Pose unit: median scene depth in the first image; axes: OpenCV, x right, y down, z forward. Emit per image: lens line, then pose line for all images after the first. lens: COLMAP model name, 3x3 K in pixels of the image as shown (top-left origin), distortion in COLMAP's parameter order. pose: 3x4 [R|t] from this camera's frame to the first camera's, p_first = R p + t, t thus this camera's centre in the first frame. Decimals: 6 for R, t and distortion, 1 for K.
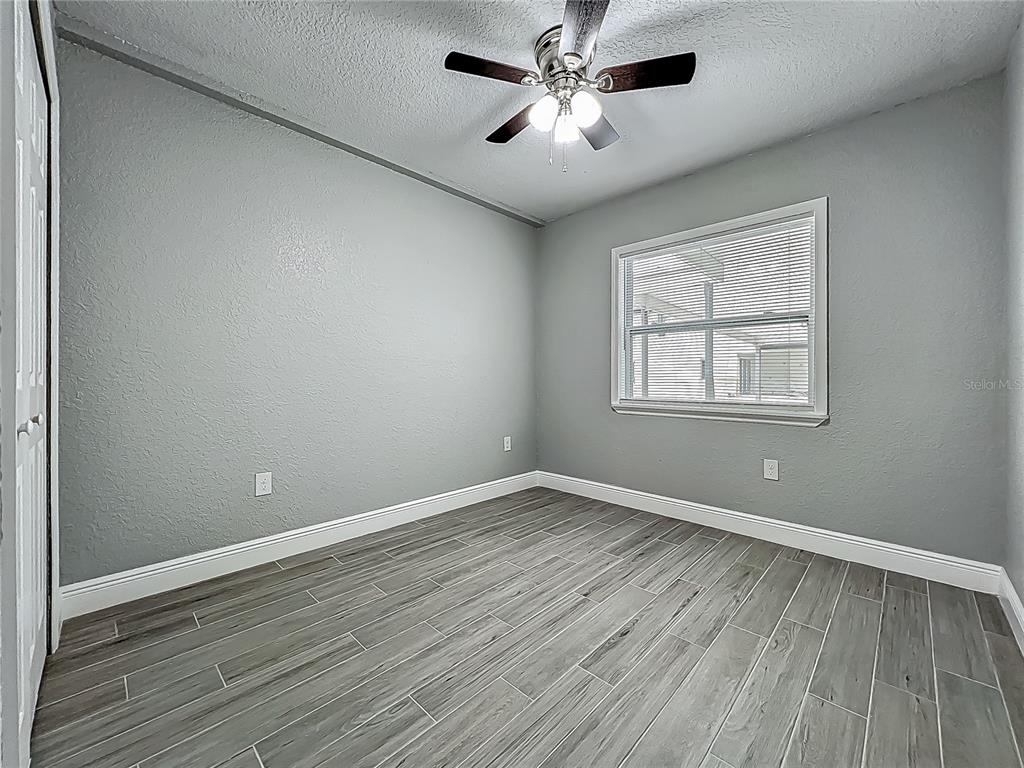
lens RADIAL K [[411.3, 0, 517.8], [0, 411.3, 377.7], [0, 0, 1]] dist [-0.008767, 0.000066]
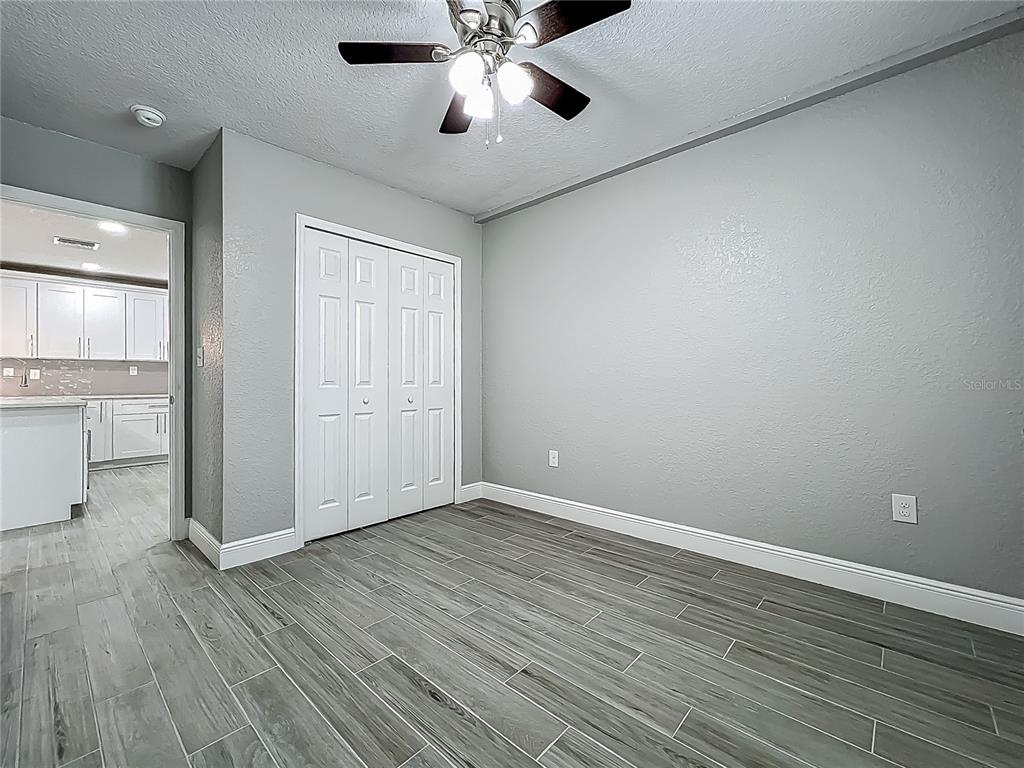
lens RADIAL K [[411.3, 0, 511.6], [0, 411.3, 381.2], [0, 0, 1]] dist [-0.008767, 0.000066]
pose [[0.054628, -0.000079, -0.998507, 0.743598], [0.002485, 0.999997, 0.000056, -0.003825], [0.998504, -0.002484, 0.054628, 0.760279]]
